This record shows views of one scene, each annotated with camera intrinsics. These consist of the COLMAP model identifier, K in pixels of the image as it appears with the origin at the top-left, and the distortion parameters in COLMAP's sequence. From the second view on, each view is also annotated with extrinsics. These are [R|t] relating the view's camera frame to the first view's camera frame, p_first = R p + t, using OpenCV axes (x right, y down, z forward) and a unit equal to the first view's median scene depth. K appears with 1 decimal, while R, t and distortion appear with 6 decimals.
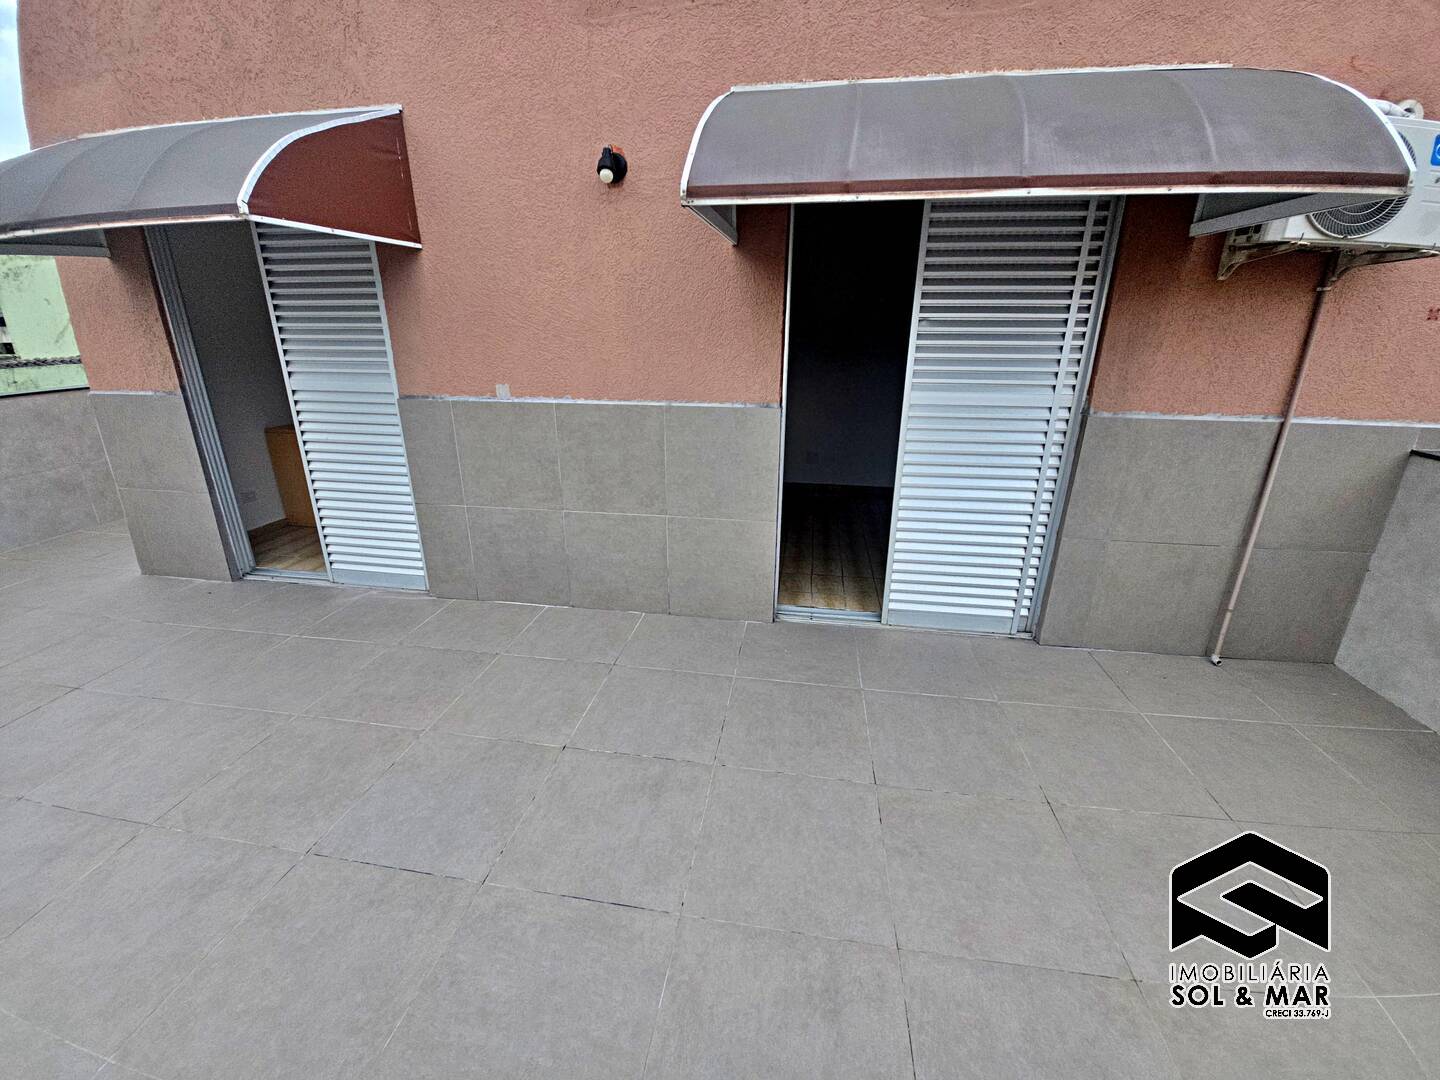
lens RADIAL K [[571.1, 0, 716.4], [0, 571.1, 530.9], [0, 0, 1]] dist [-0.003937, -0.007608]
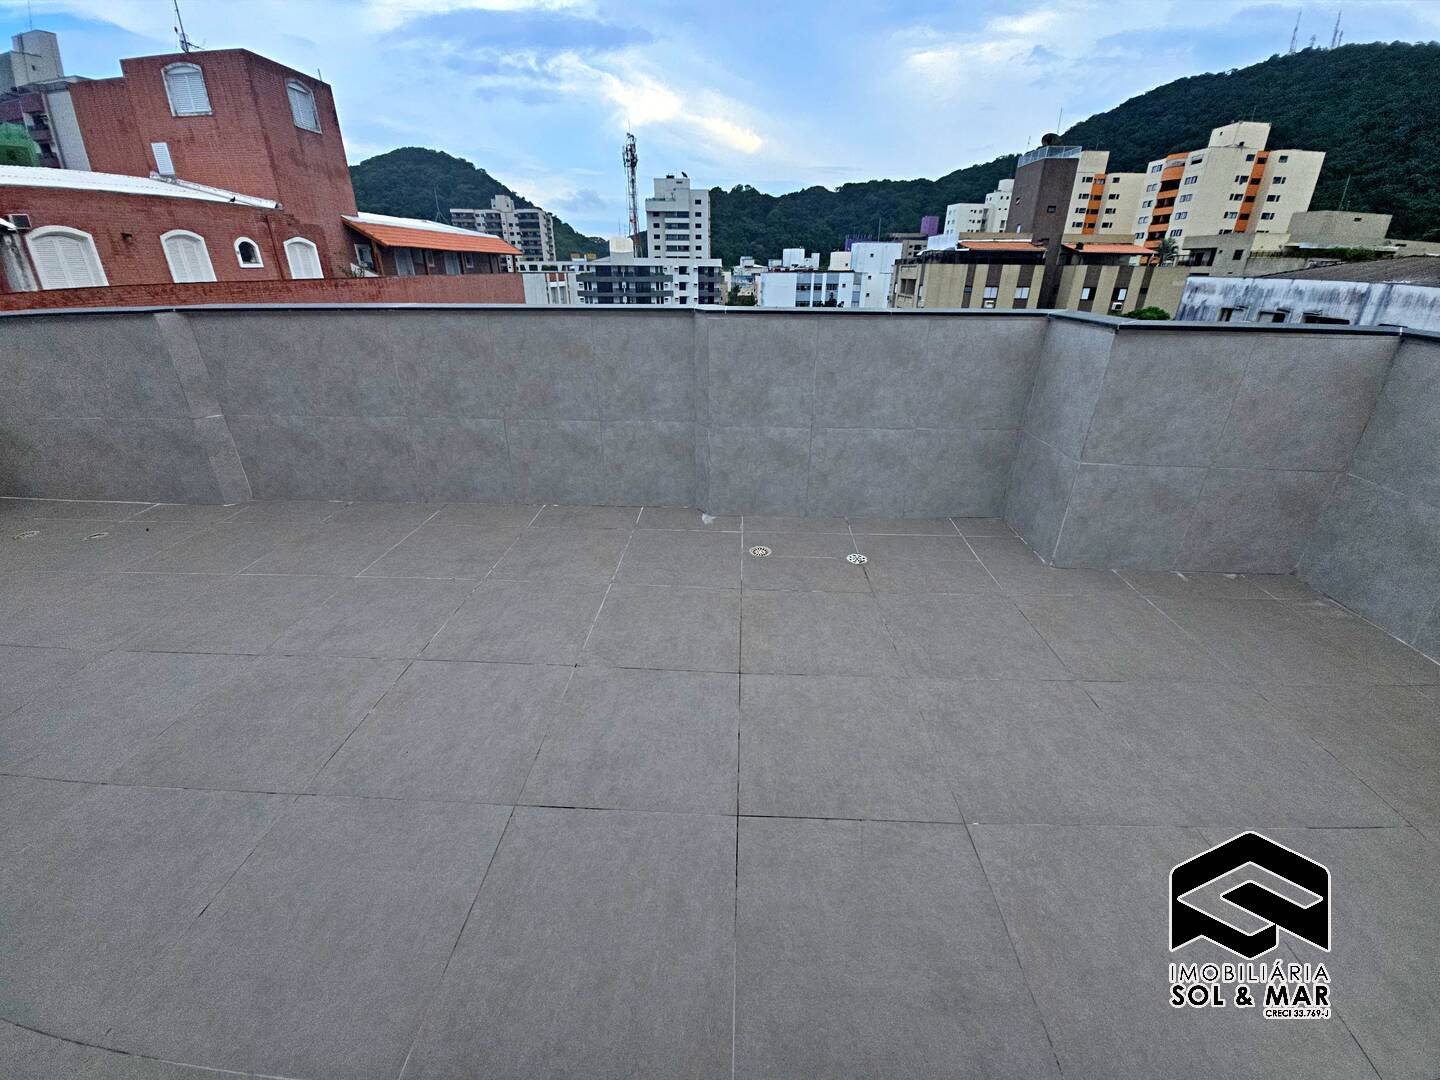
lens RADIAL K [[595.8, 0, 715.7], [0, 595.8, 552.0], [0, 0, 1]] dist [-0.007272, -0.000461]
pose [[-0.993060, 0.041099, -0.110197, -0.881726], [-0.048725, 0.708999, 0.703524, -0.283137], [0.107044, 0.704011, -0.702076, 1.044980]]
